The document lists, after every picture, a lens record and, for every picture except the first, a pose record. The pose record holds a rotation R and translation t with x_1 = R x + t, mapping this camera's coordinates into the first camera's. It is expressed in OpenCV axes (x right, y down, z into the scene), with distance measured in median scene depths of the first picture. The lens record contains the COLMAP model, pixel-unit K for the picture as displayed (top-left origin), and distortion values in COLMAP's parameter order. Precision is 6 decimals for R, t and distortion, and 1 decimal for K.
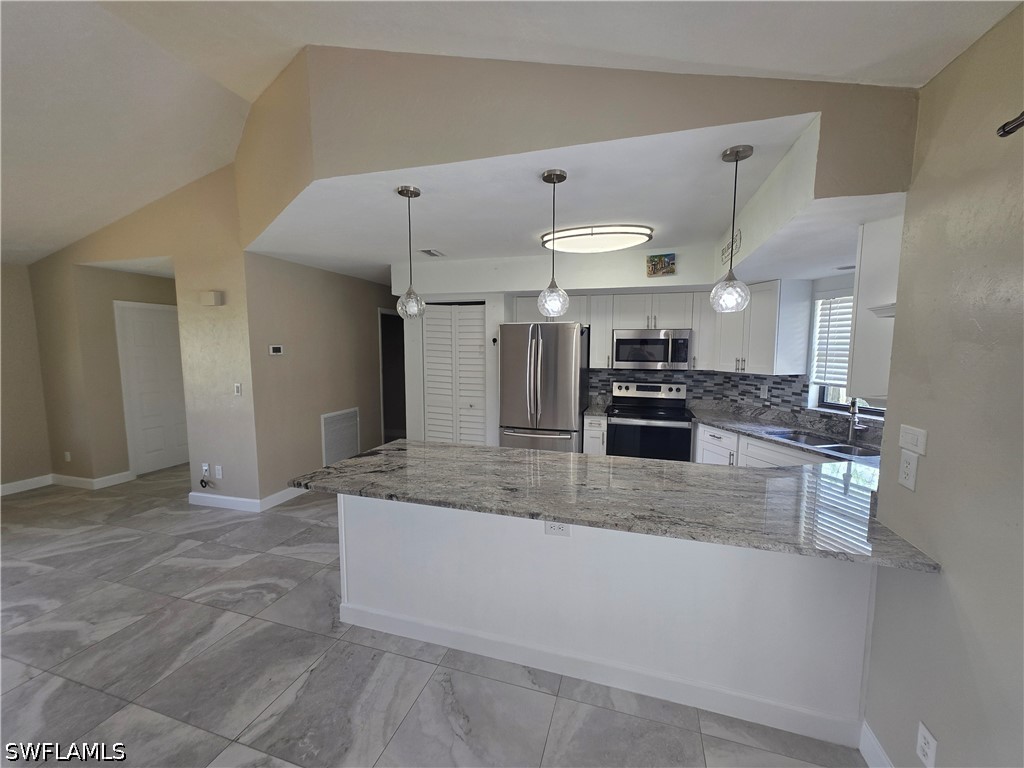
lens RADIAL K [[411.5, 0, 513.7], [0, 411.5, 386.1], [0, 0, 1]] dist [0.000994, 0.000101]
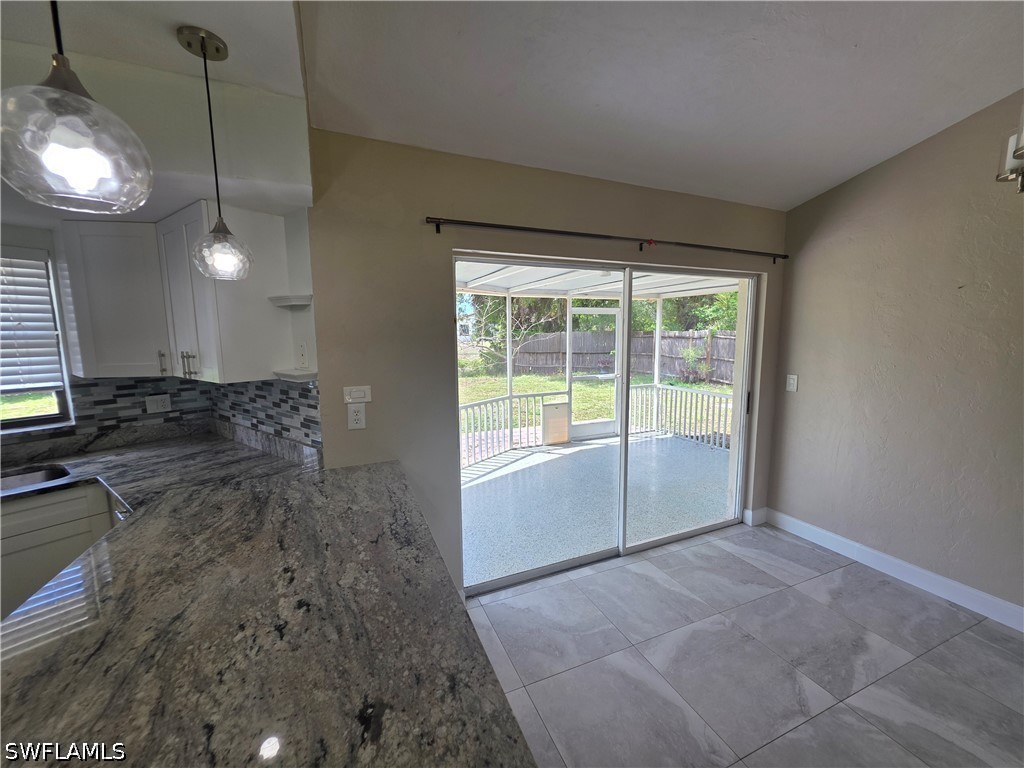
lens RADIAL K [[411.5, 0, 511.8], [0, 411.5, 383.5], [0, 0, 1]] dist [0.000994, 0.000101]
pose [[-0.640783, -0.090170, 0.762408, -0.175581], [0.082671, 0.979200, 0.185292, -0.048886], [-0.763258, 0.181761, -0.620000, 0.564614]]
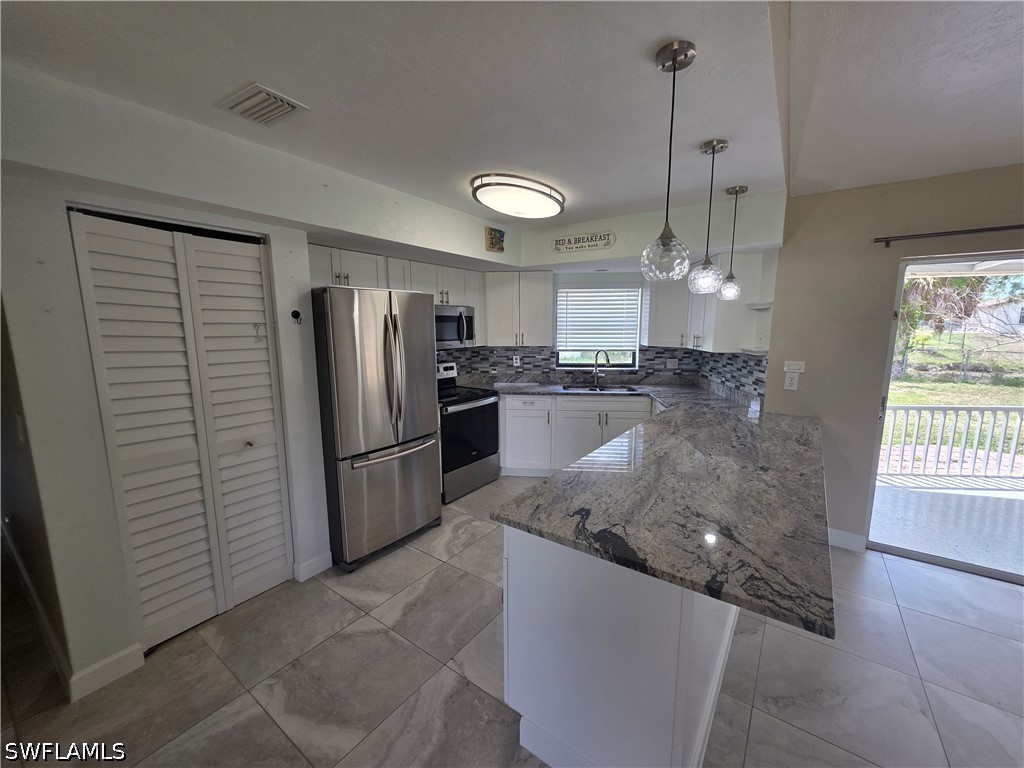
lens RADIAL K [[411.5, 0, 511.1], [0, 411.5, 385.6], [0, 0, 1]] dist [0.000994, 0.000101]
pose [[0.314511, -0.146077, 0.937947, -0.580983], [0.095230, 0.987959, 0.121934, -0.067130], [-0.944465, 0.050971, 0.324635, 0.653441]]
